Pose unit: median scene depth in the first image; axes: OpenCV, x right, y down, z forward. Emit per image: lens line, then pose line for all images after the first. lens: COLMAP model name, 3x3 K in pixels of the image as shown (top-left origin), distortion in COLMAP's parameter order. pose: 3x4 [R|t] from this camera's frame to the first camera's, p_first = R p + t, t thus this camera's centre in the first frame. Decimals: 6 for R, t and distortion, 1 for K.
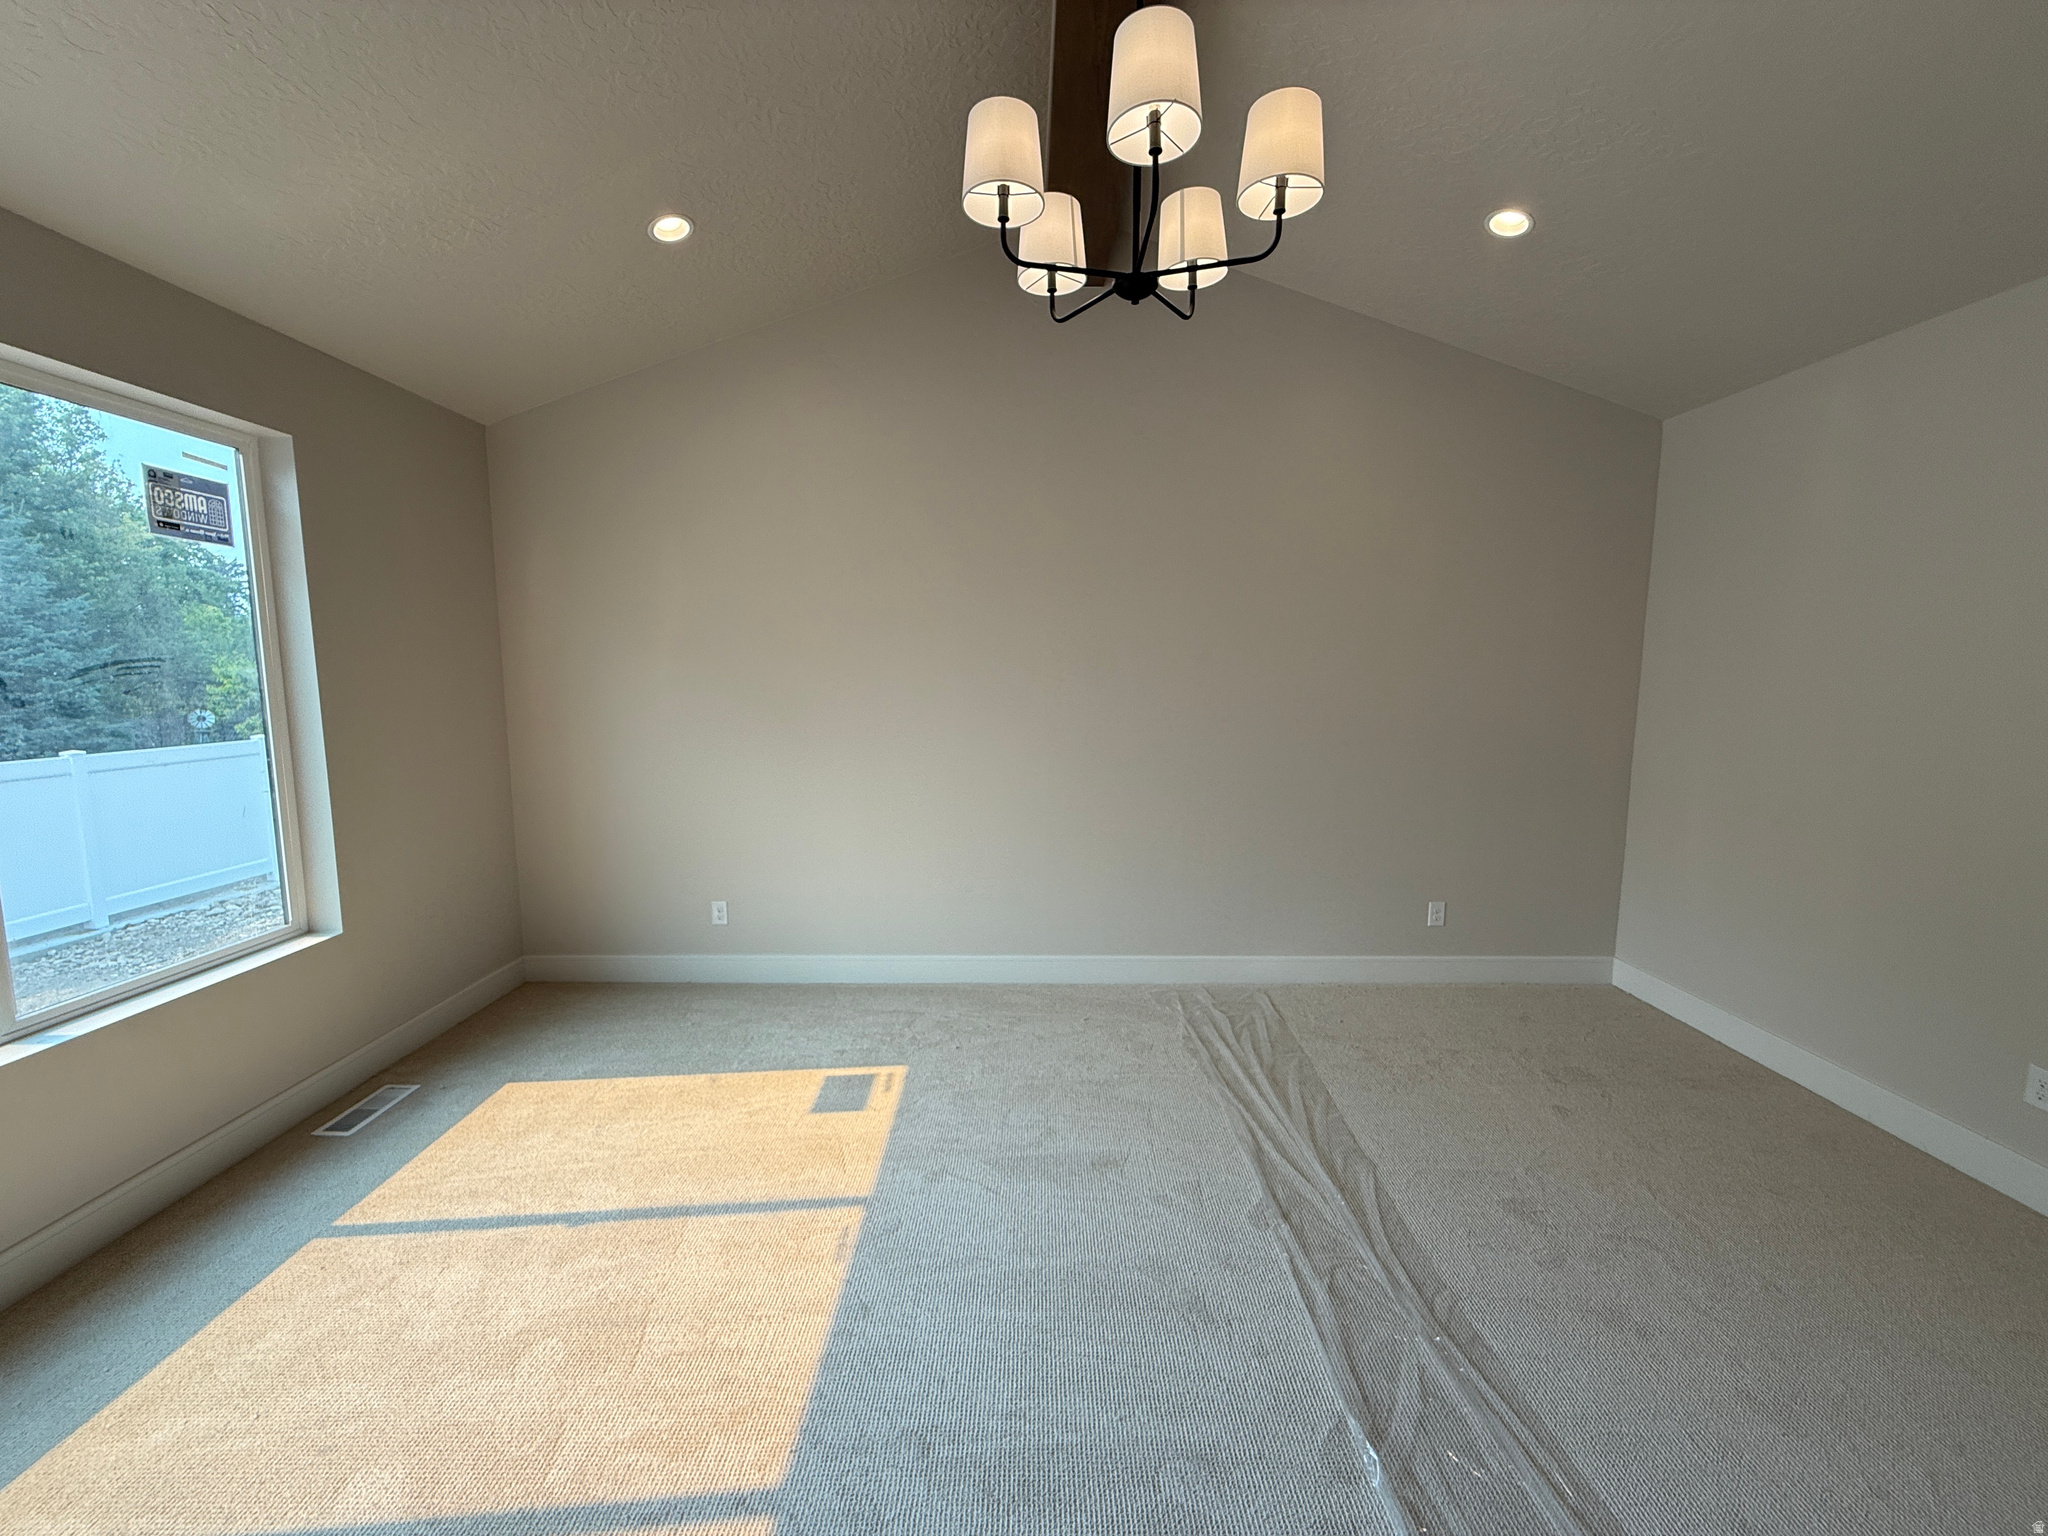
lens RADIAL K [[819.3, 0, 1030.9], [0, 819.3, 763.4], [0, 0, 1]] dist [-0.002067, 0.000777]
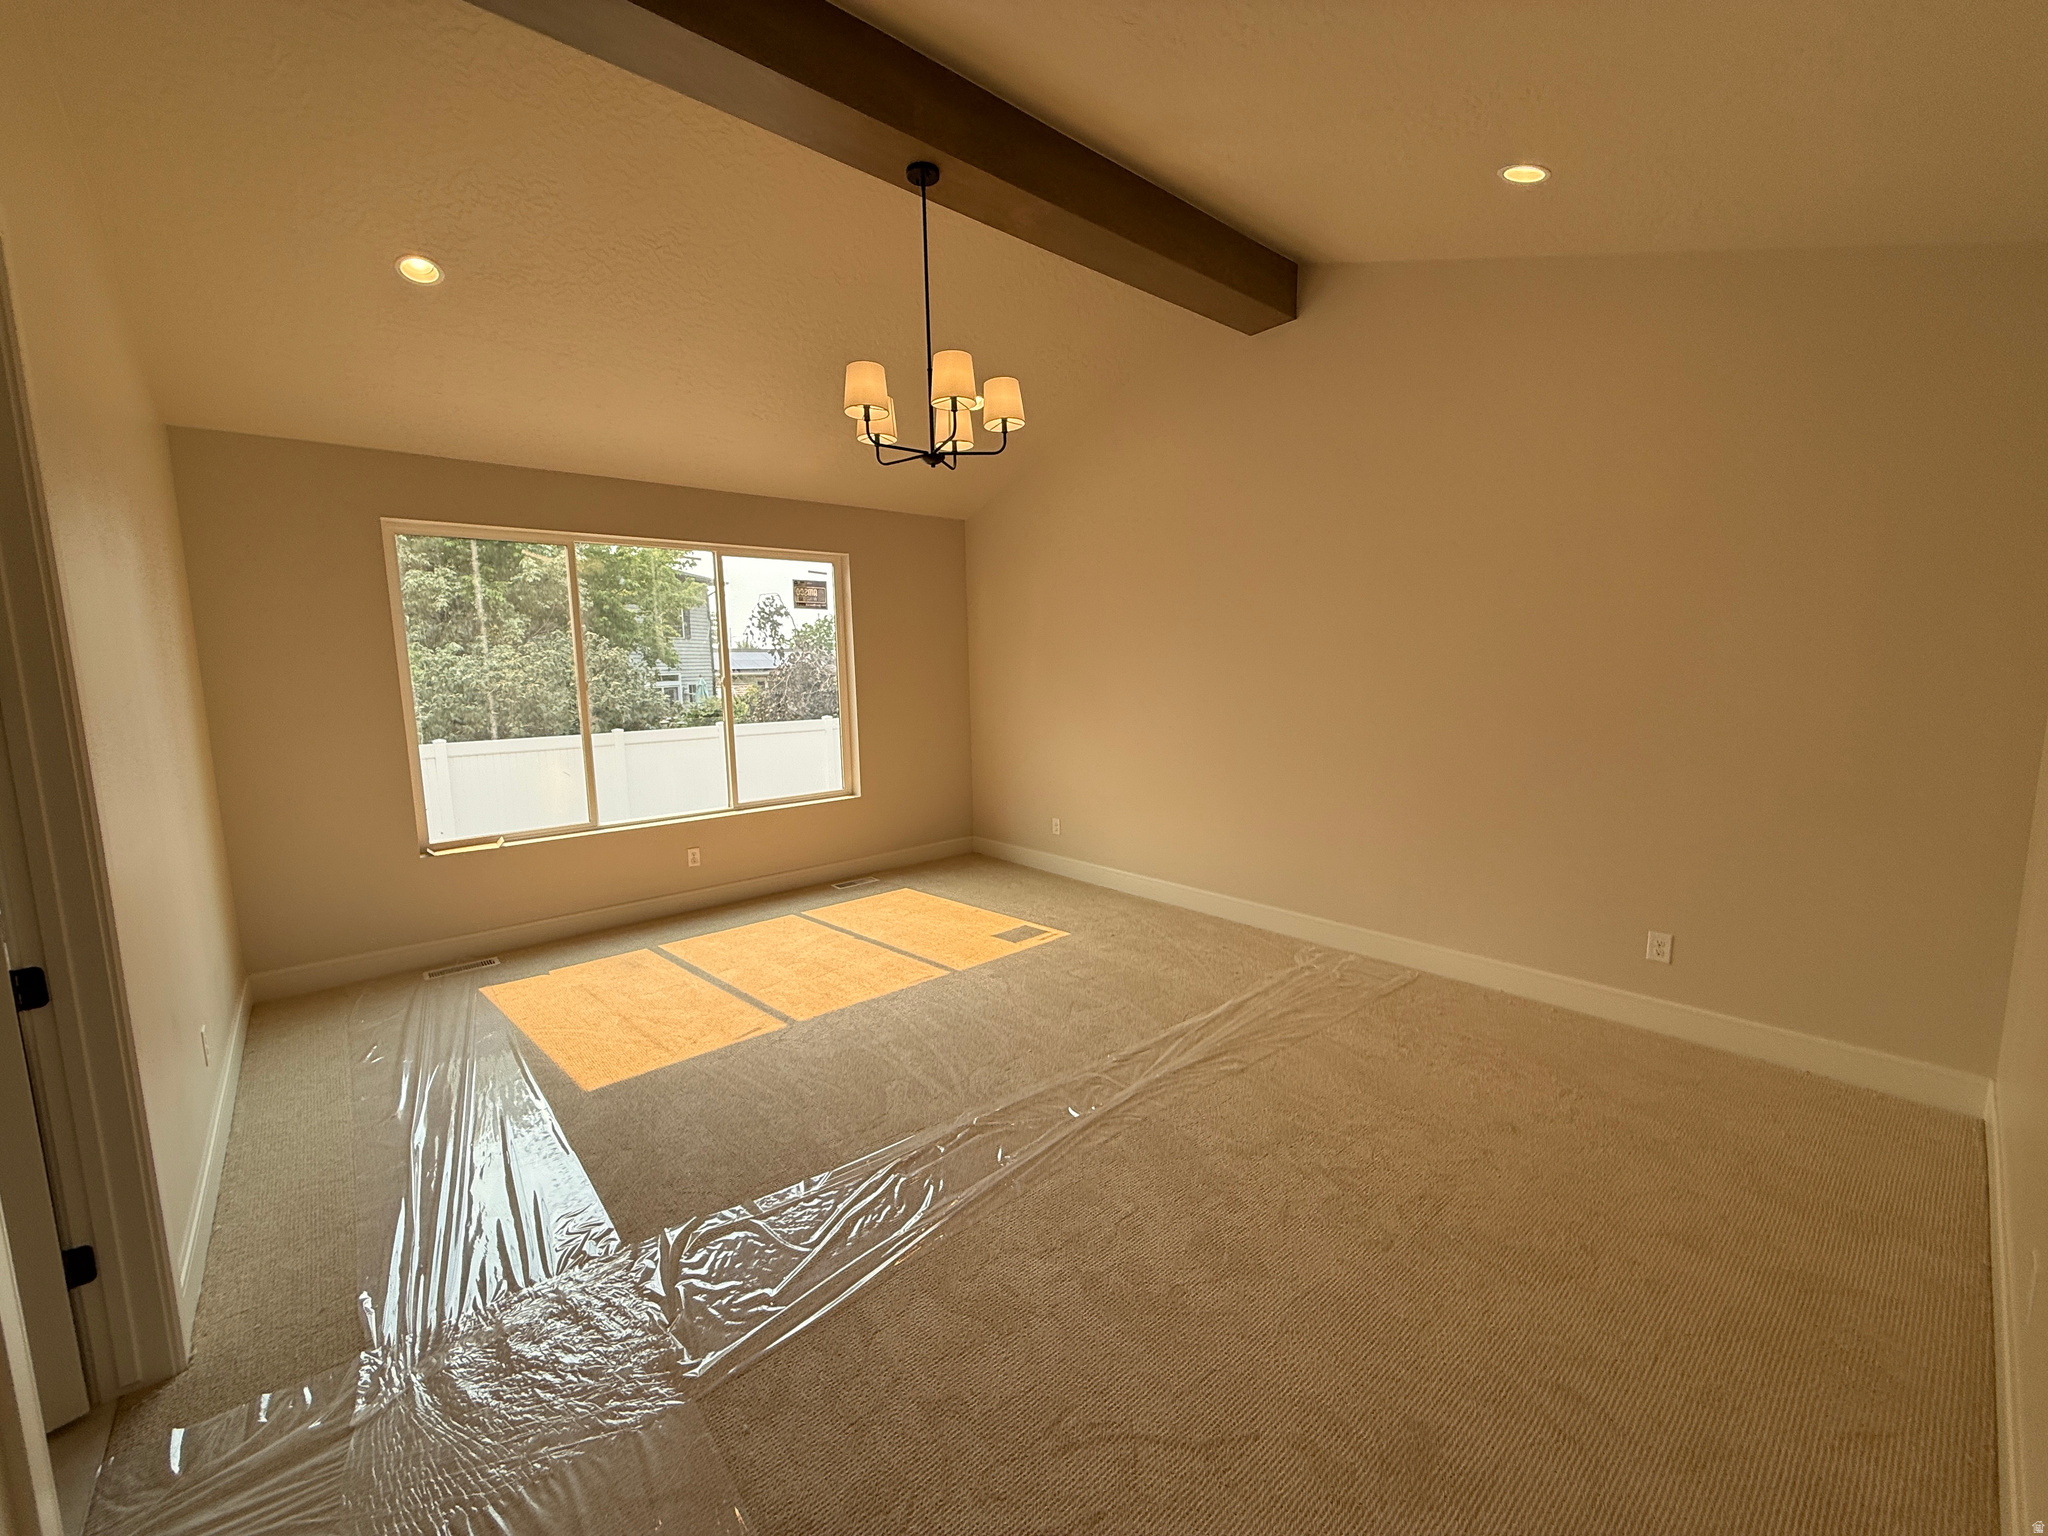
lens RADIAL K [[819.3, 0, 1034.5], [0, 819.3, 771.3], [0, 0, 1]] dist [-0.002067, 0.000777]
pose [[0.662840, 0.083827, -0.744054, 1.037897], [-0.066374, 0.996380, 0.053126, 0.009180], [0.745814, 0.014172, 0.666004, -0.028796]]
